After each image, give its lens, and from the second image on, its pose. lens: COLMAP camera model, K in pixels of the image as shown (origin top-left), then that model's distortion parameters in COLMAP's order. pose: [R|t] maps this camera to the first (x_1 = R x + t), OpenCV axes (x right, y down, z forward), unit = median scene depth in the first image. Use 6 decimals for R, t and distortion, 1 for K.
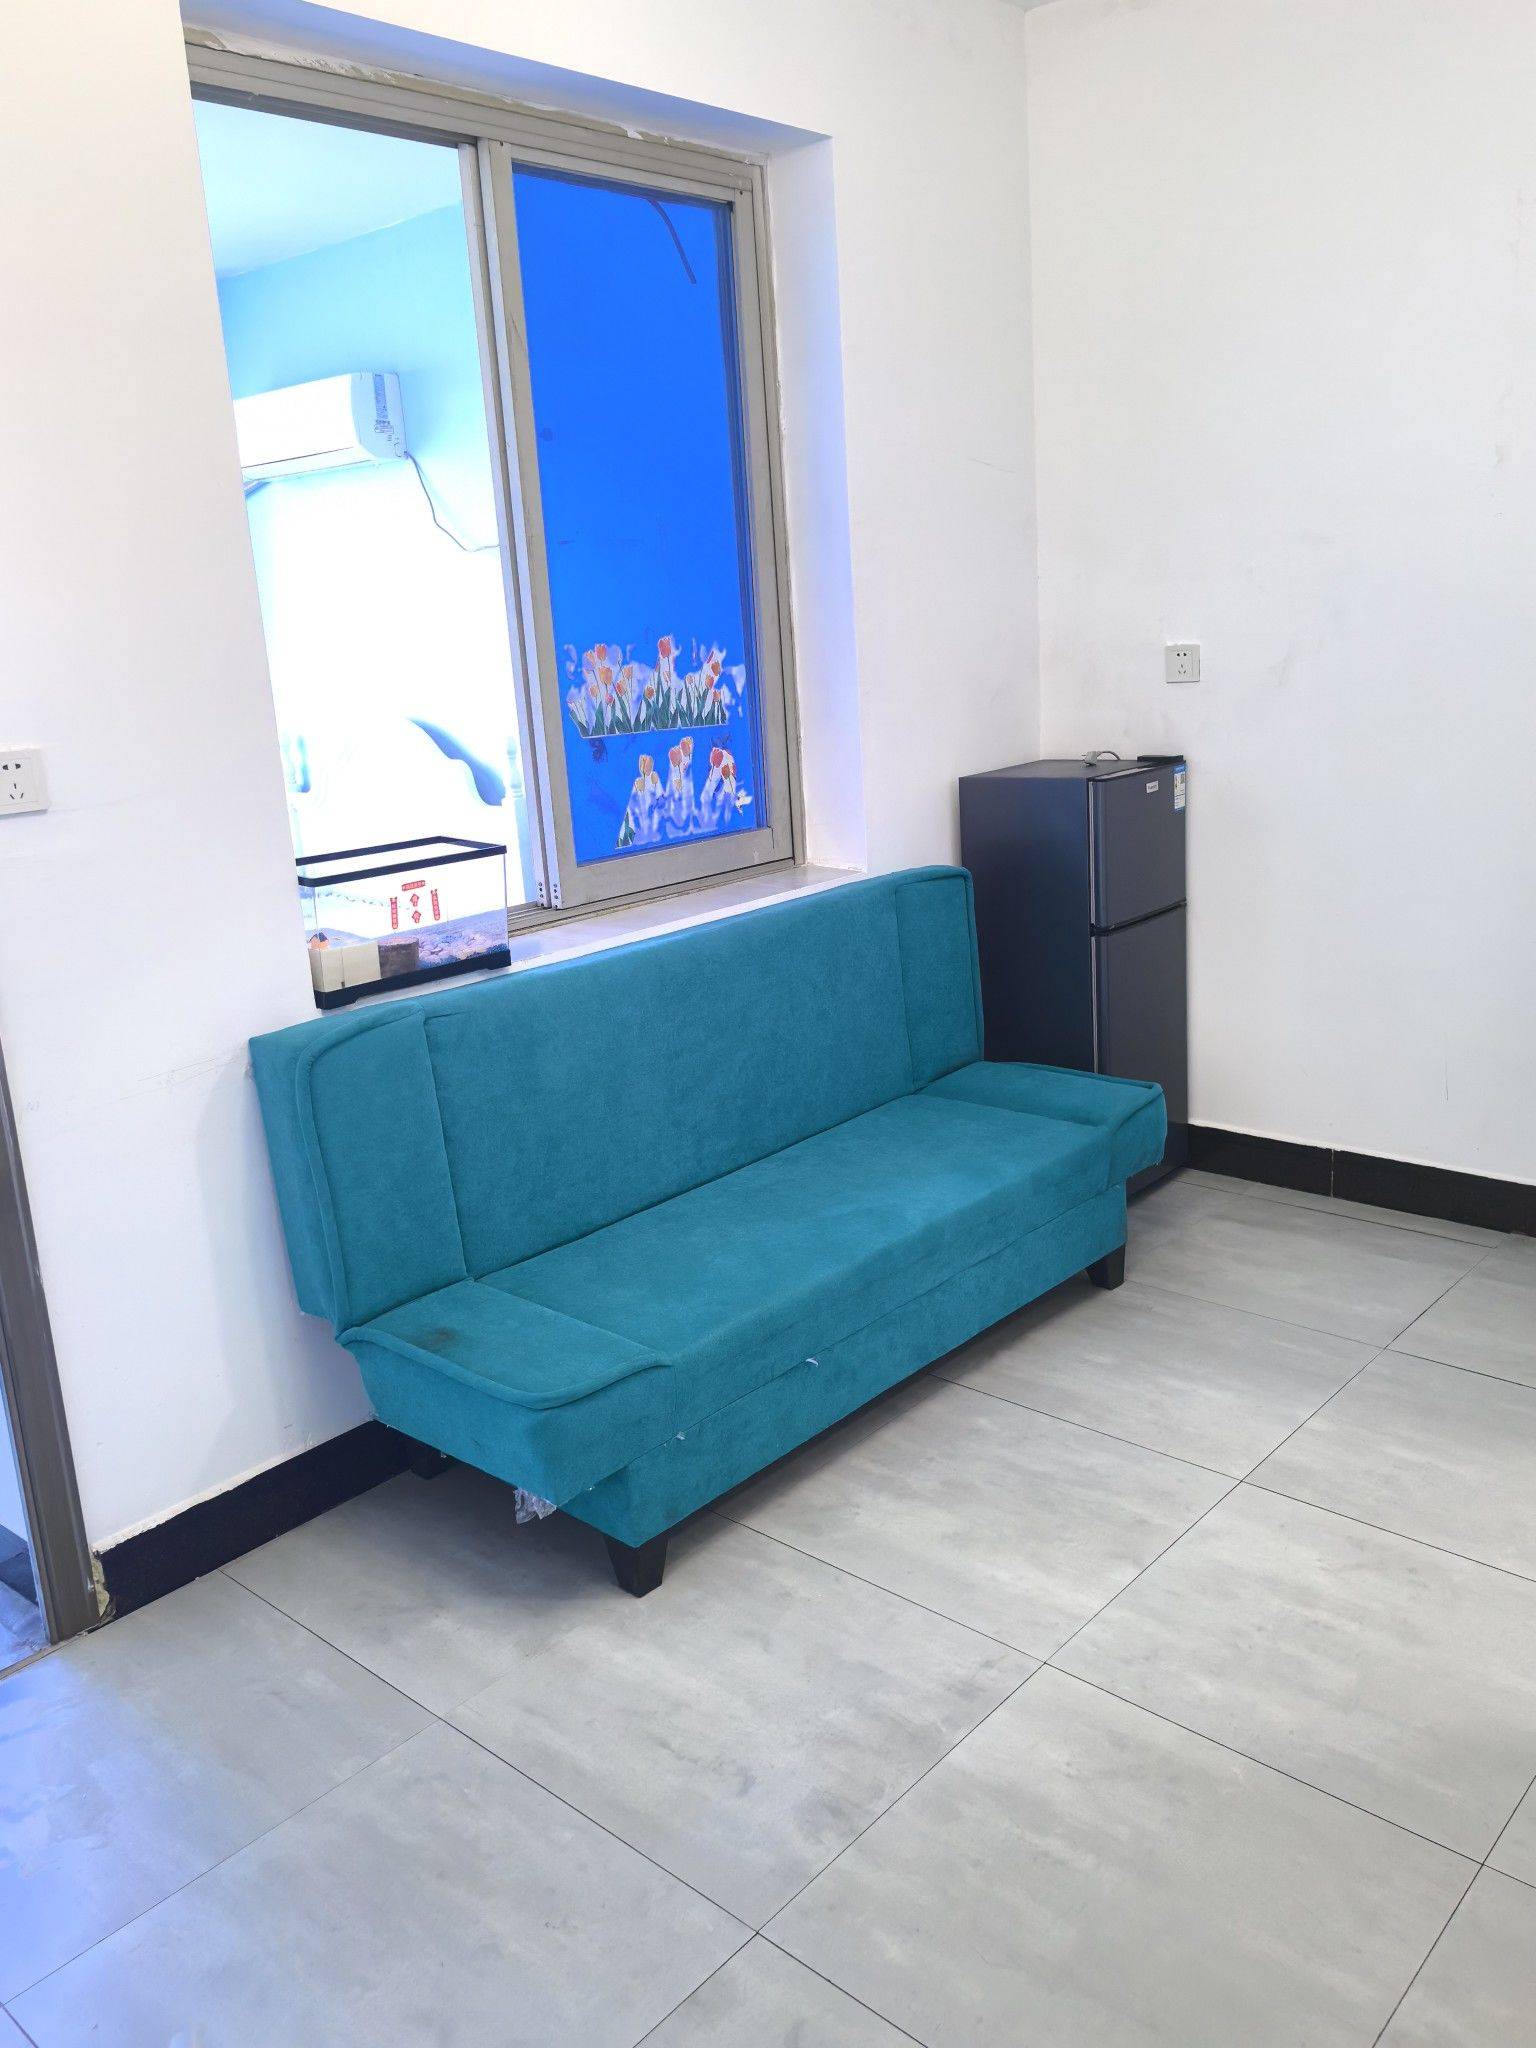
lens RADIAL K [[1622.7, 0, 769.5], [0, 1622.7, 1022.2], [0, 0, 1]] dist [0.043130, -0.072297]
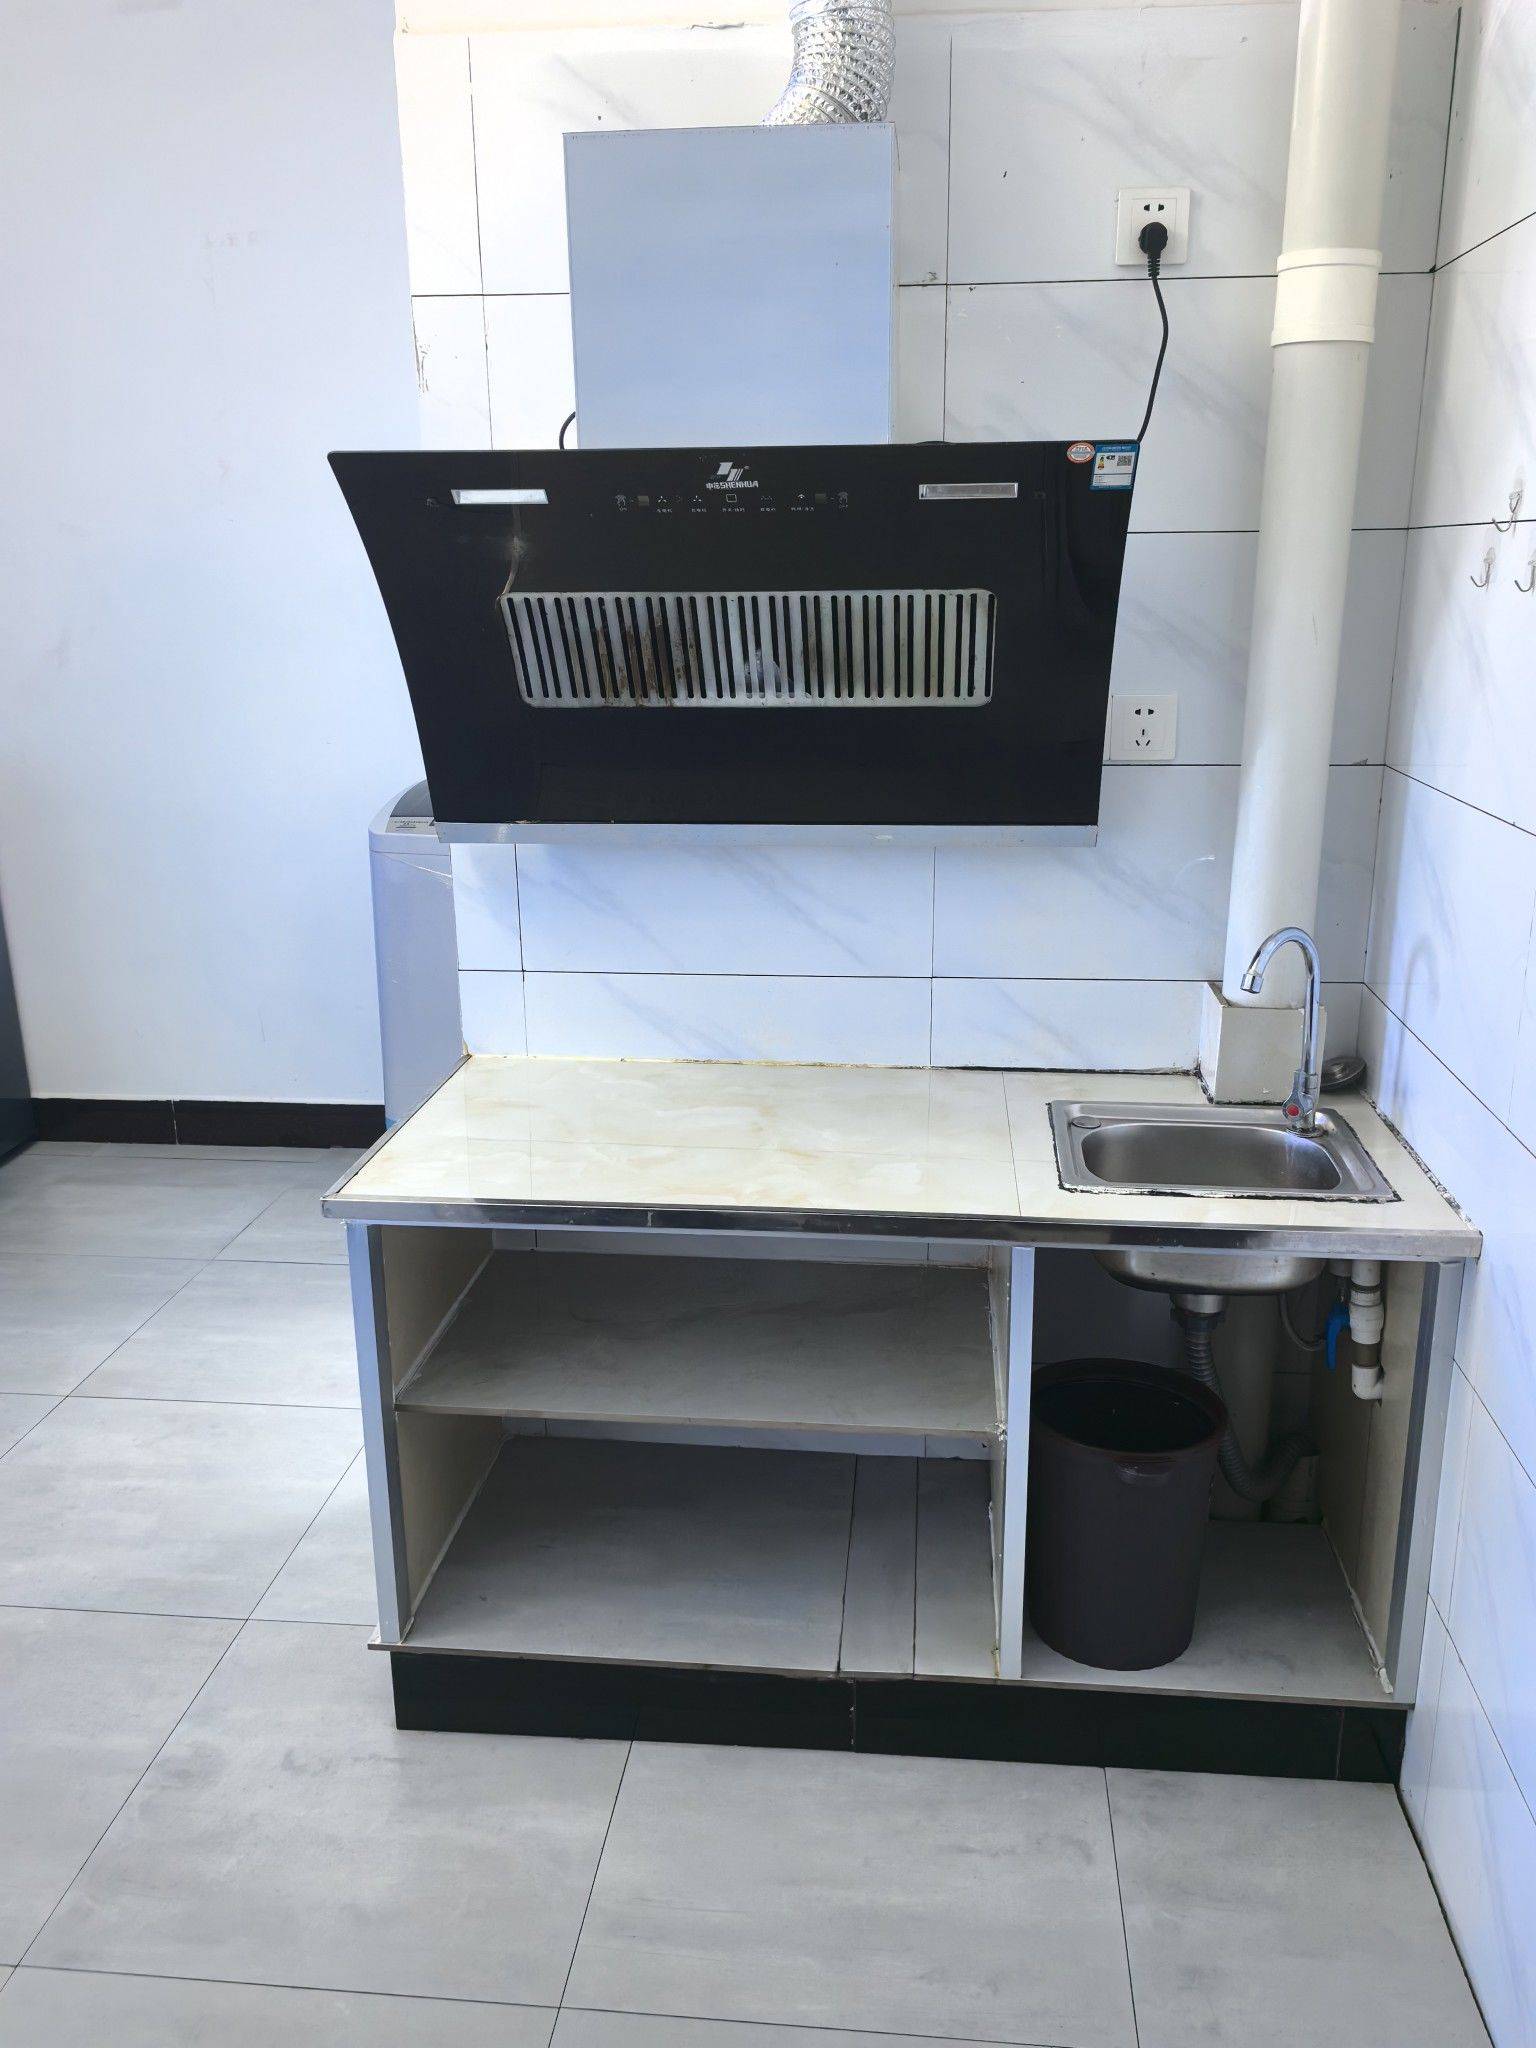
lens RADIAL K [[1622.7, 0, 778.6], [0, 1622.7, 1018.2], [0, 0, 1]] dist [0.043130, -0.072297]
pose [[0.801247, -0.107249, 0.588643, 0.048087], [0.109173, 0.993494, 0.032408, 0.041278], [-0.588289, 0.038297, 0.807743, -0.137312]]
